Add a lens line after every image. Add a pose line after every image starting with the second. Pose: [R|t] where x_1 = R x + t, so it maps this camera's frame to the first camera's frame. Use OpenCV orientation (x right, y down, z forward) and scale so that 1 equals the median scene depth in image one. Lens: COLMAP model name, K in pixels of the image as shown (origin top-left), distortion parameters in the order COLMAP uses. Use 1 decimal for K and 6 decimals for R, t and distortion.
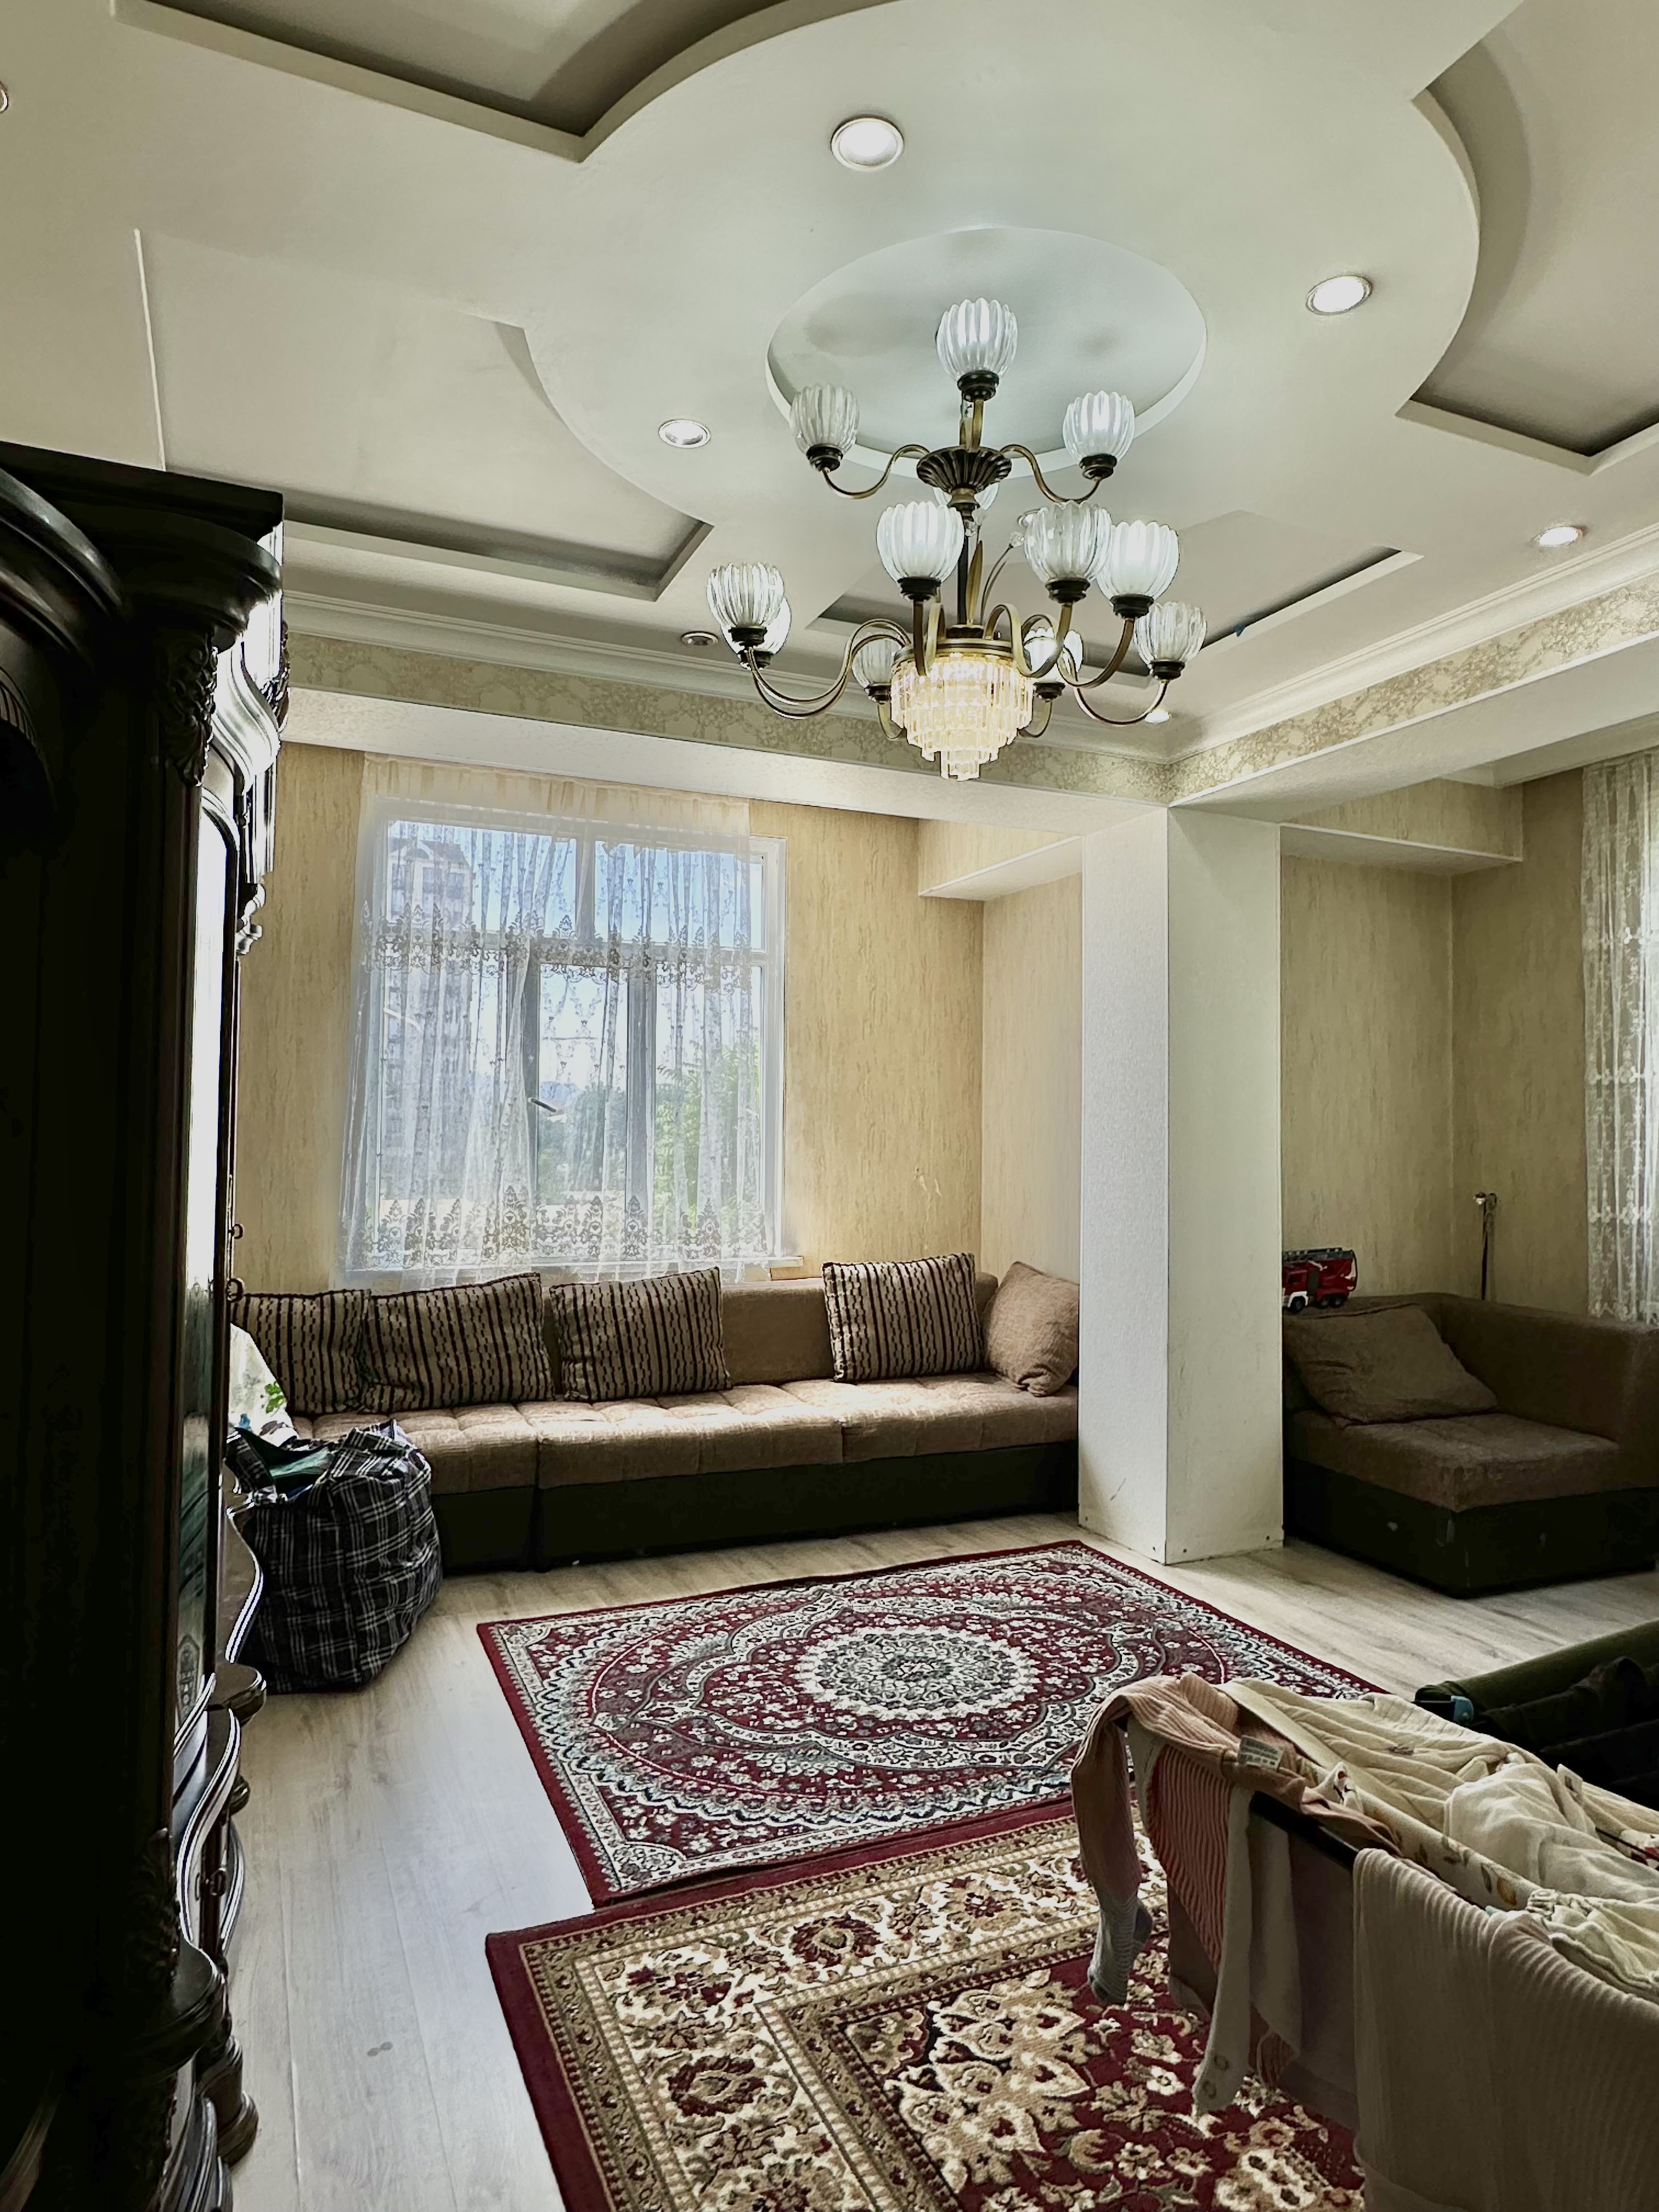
lens RADIAL K [[1319.5, 0, 814.2], [0, 1319.5, 1104.5], [0, 0, 1]] dist [-0.007706, 0.003178]
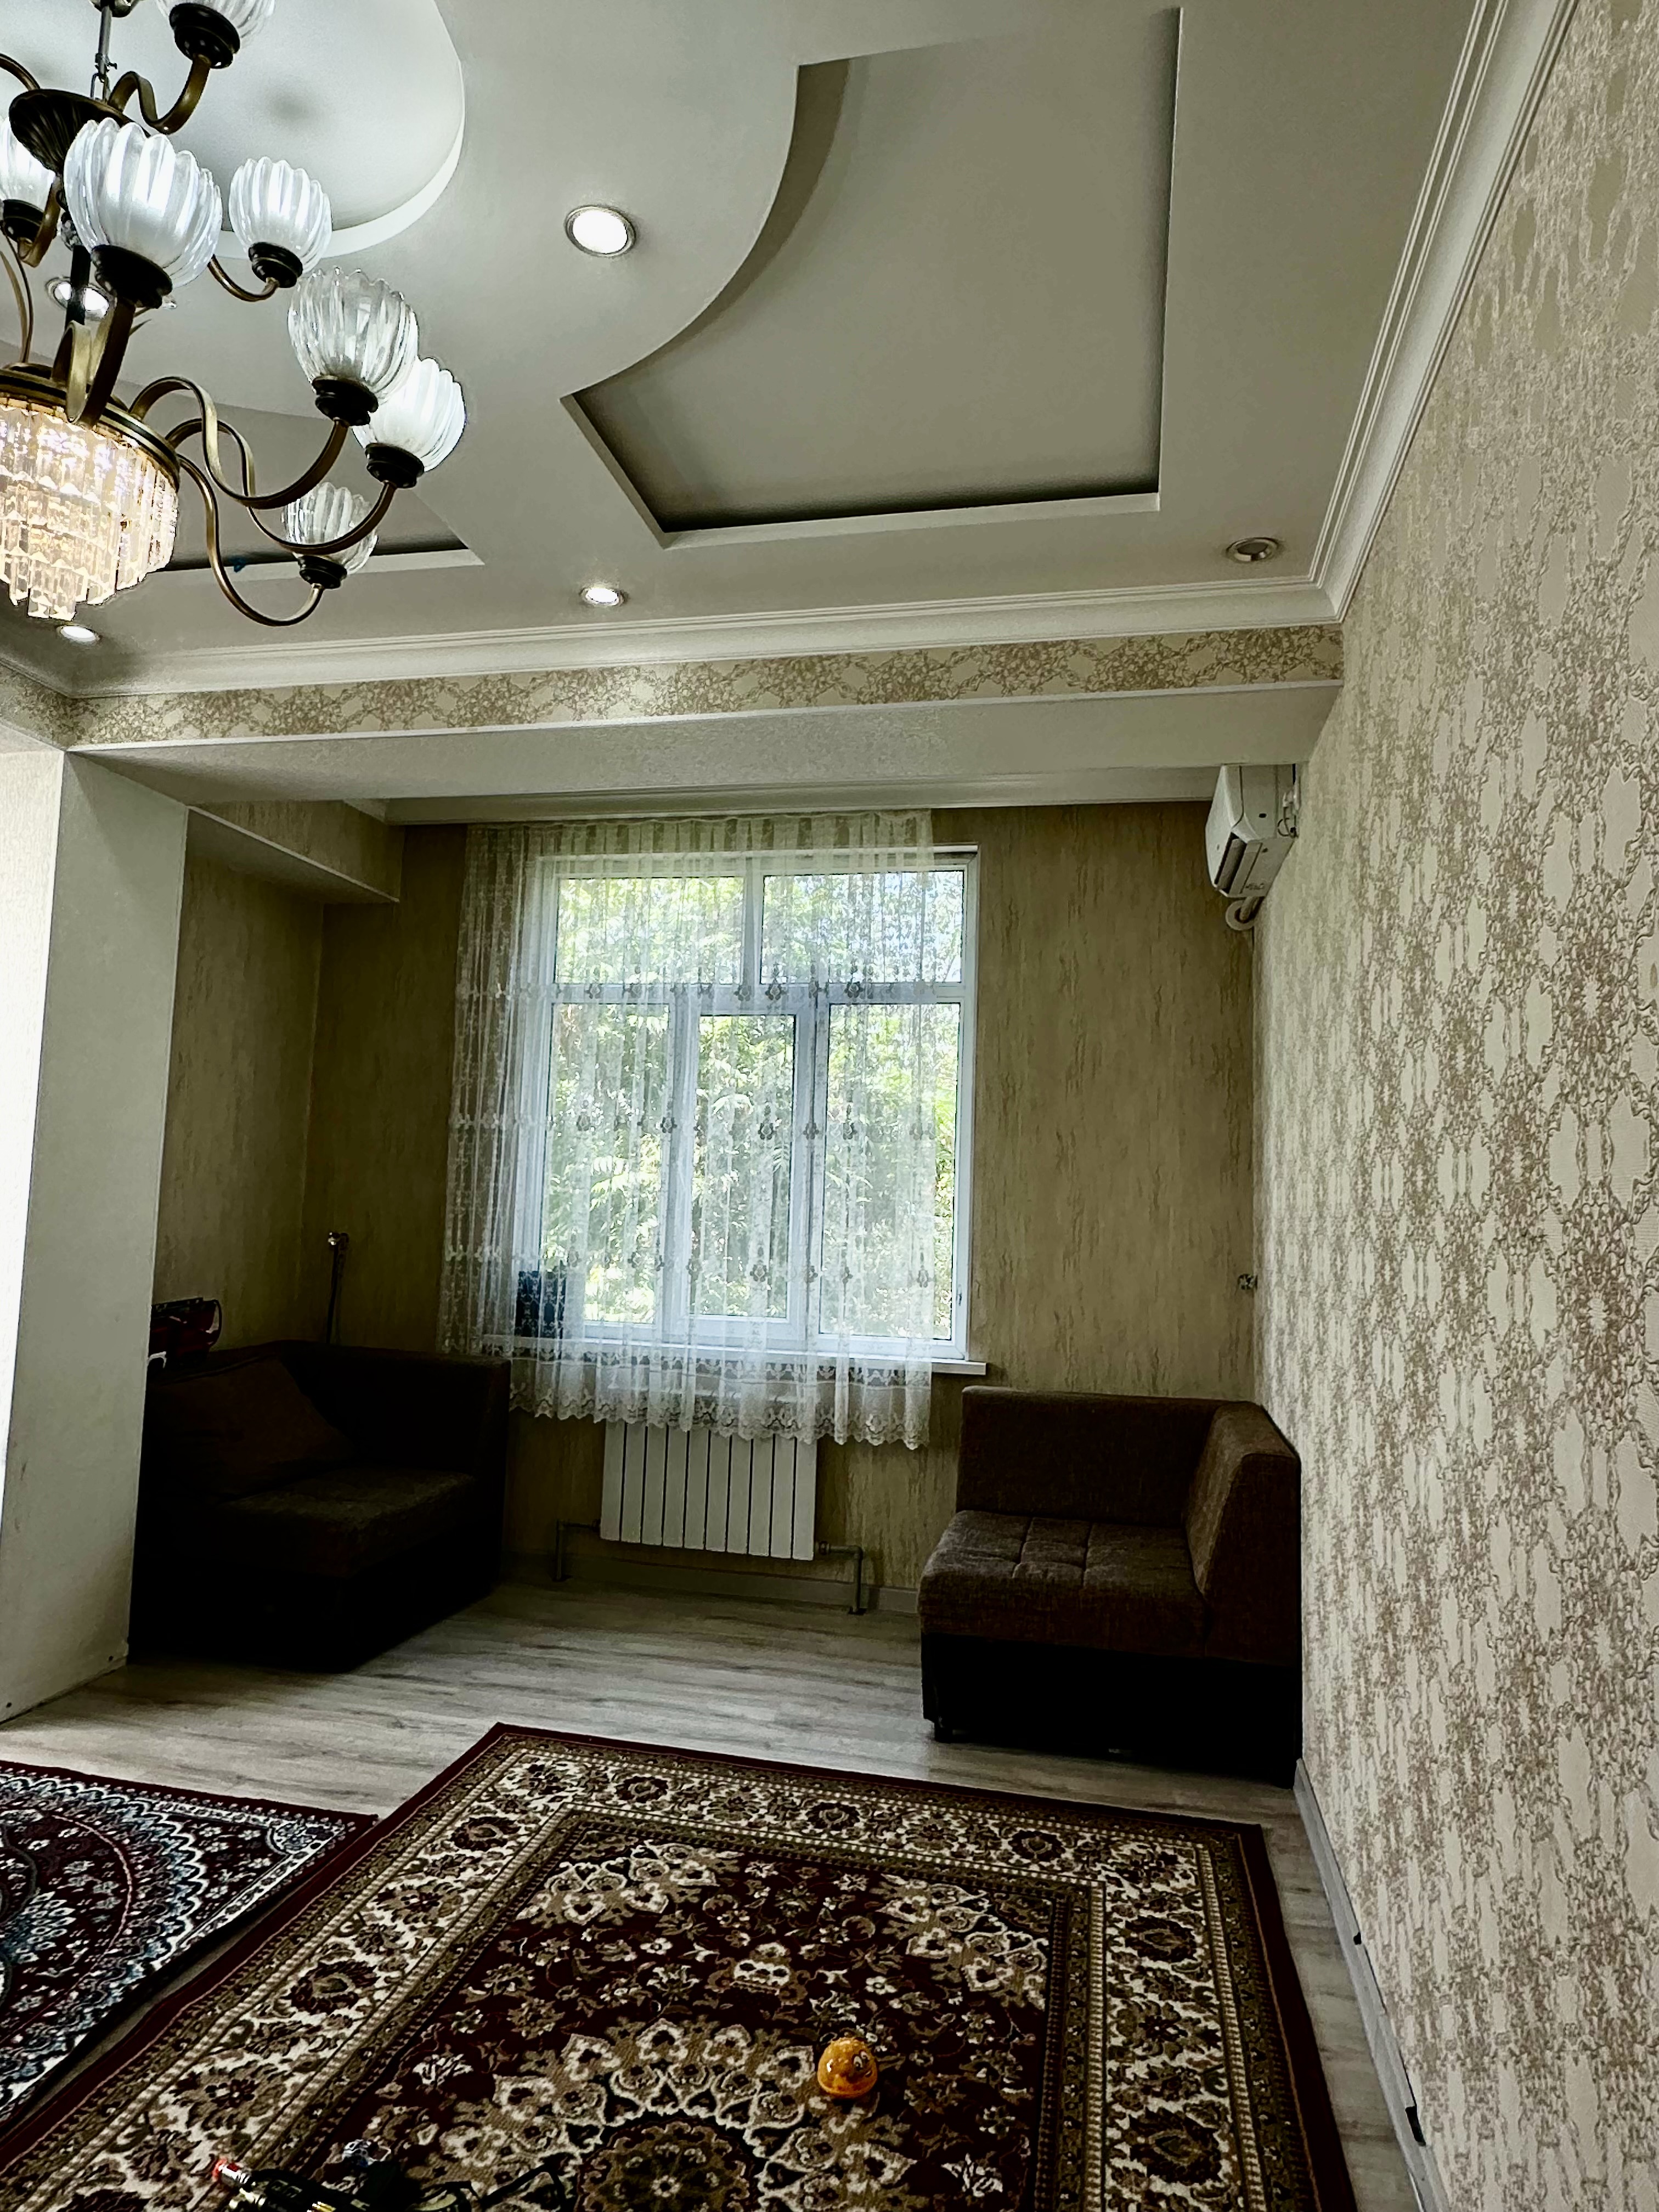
lens RADIAL K [[1319.5, 0, 824.7], [0, 1319.5, 1093.6], [0, 0, 1]] dist [-0.007706, 0.003178]
pose [[0.588033, 0.073176, 0.805520, -0.102656], [-0.048050, 0.997301, -0.055521, 0.002003], [-0.807408, -0.006057, 0.589962, 0.199708]]
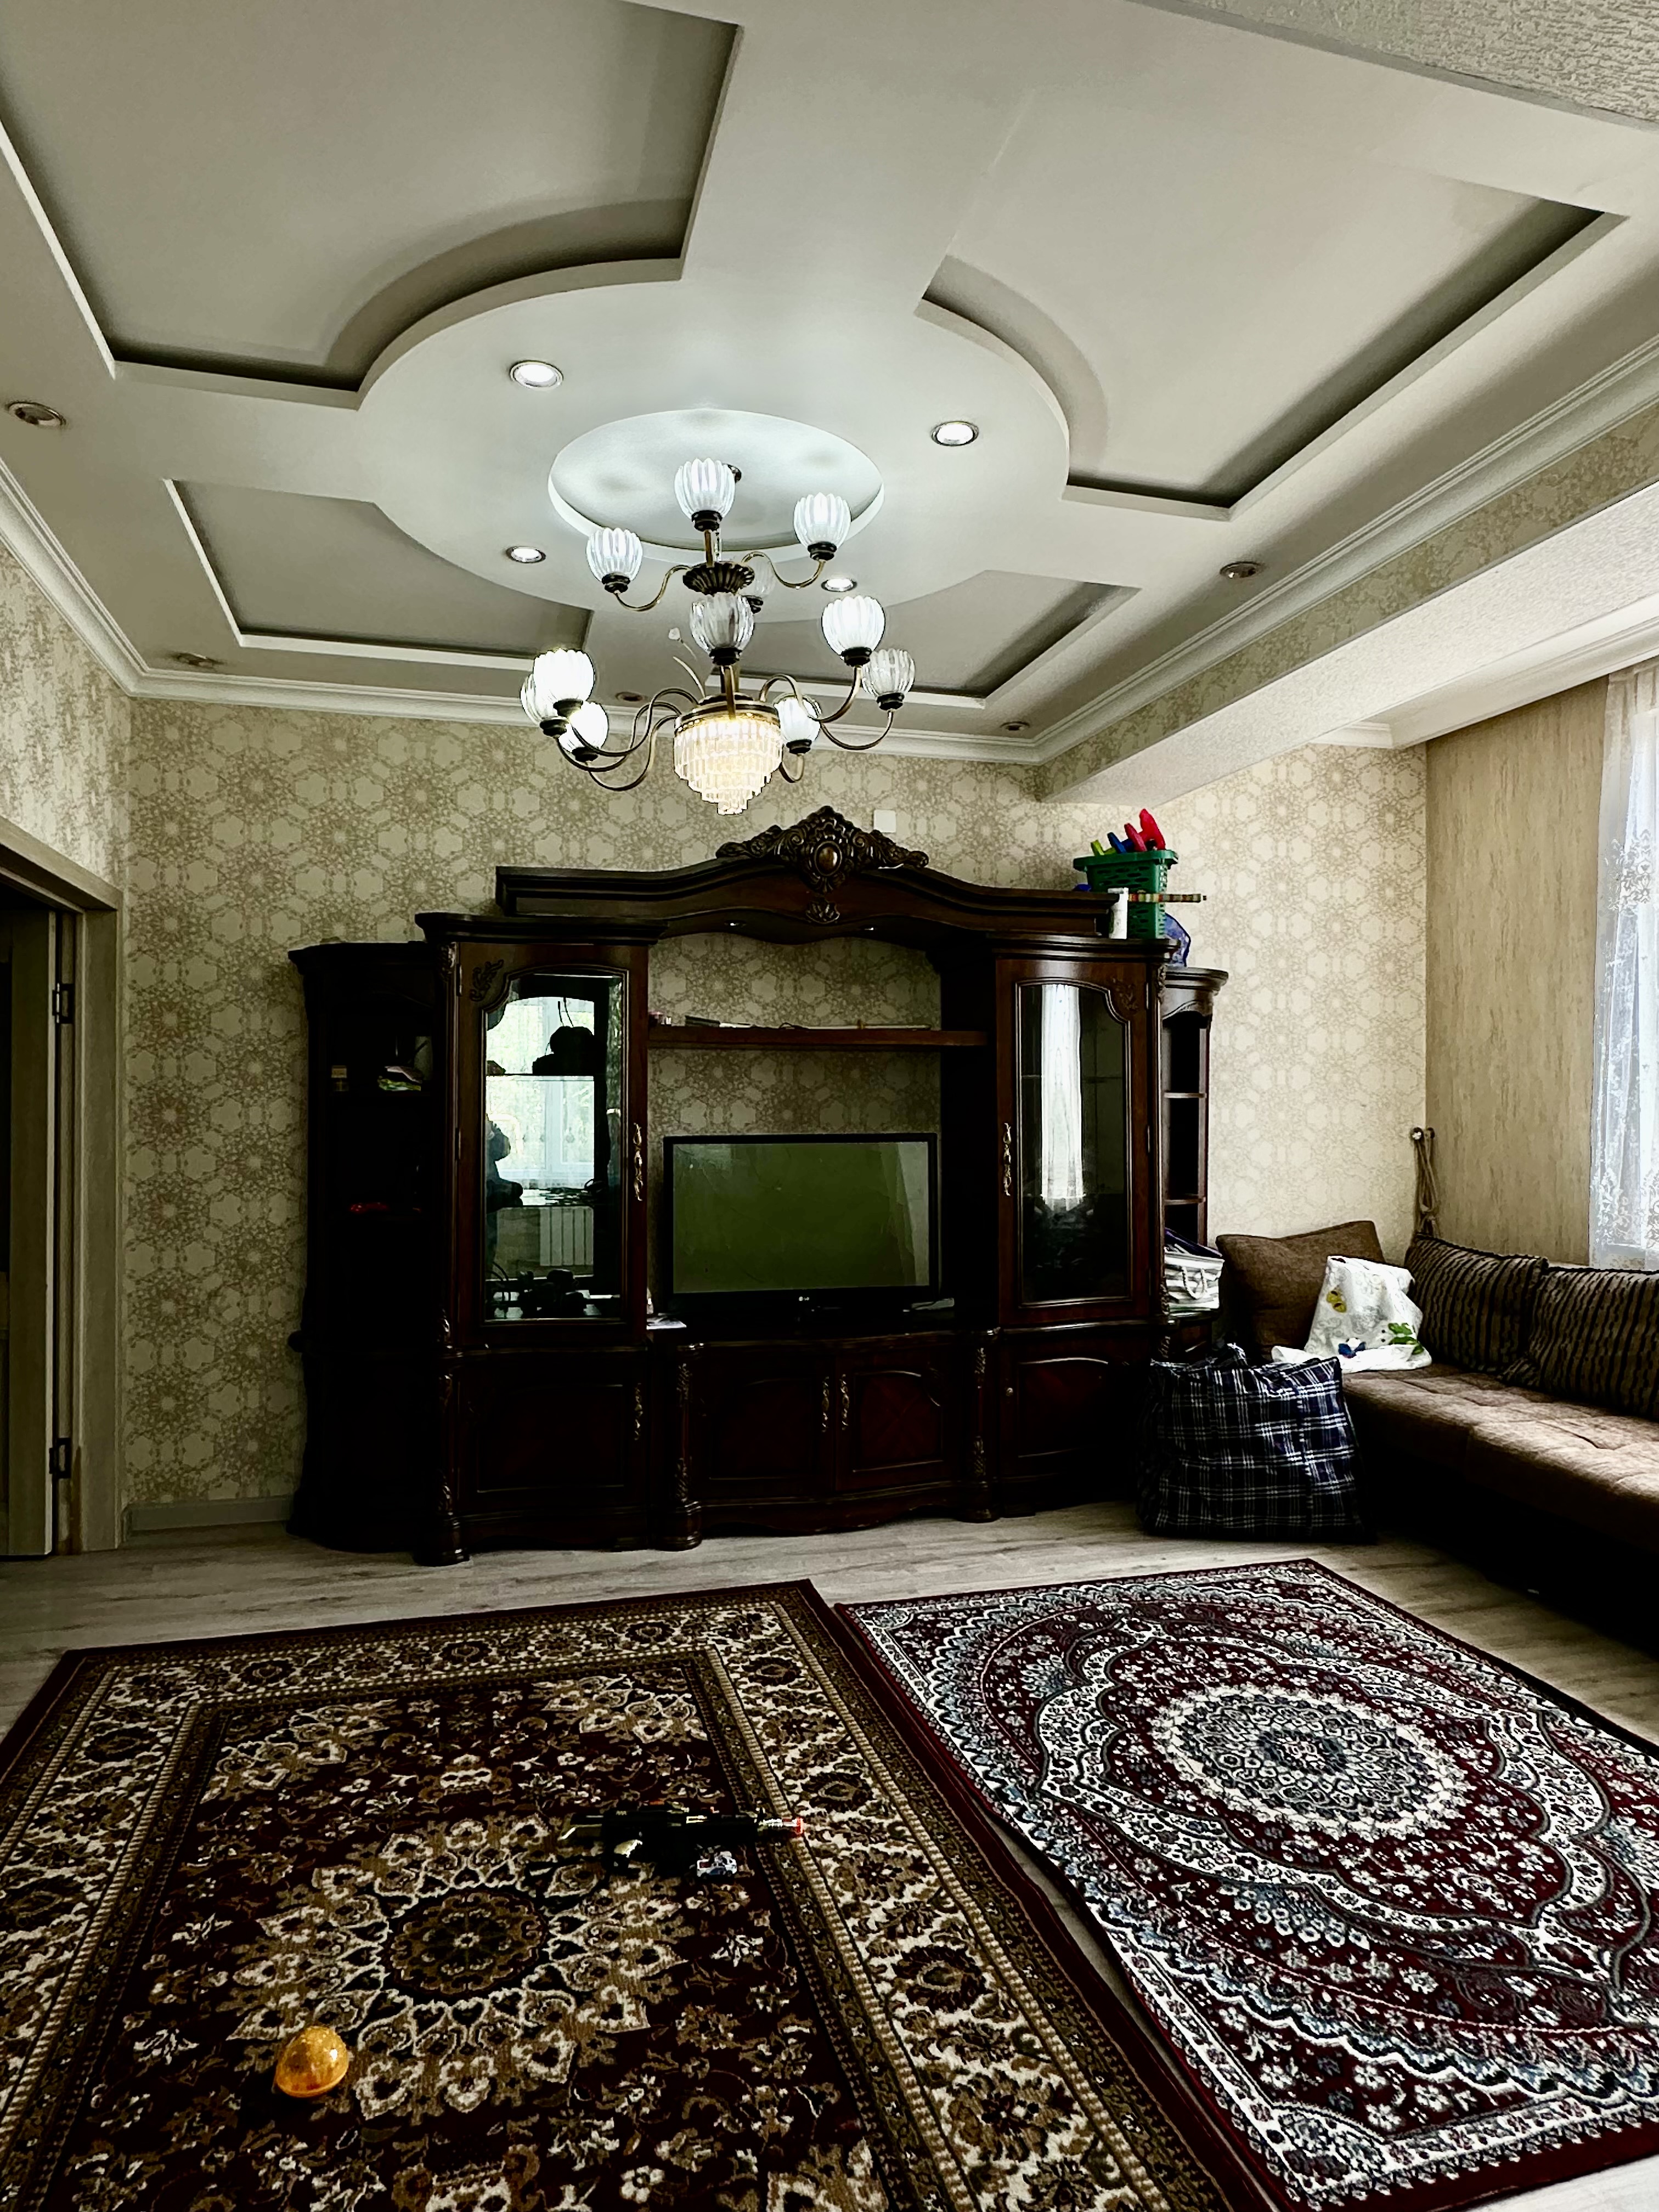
lens RADIAL K [[1319.5, 0, 827.5], [0, 1319.5, 1104.9], [0, 0, 1]] dist [-0.007706, 0.003178]
pose [[-0.147790, -0.013366, -0.988928, 0.885353], [0.024494, 0.999553, -0.017170, 0.041288], [0.988715, -0.026760, -0.147397, 0.816382]]
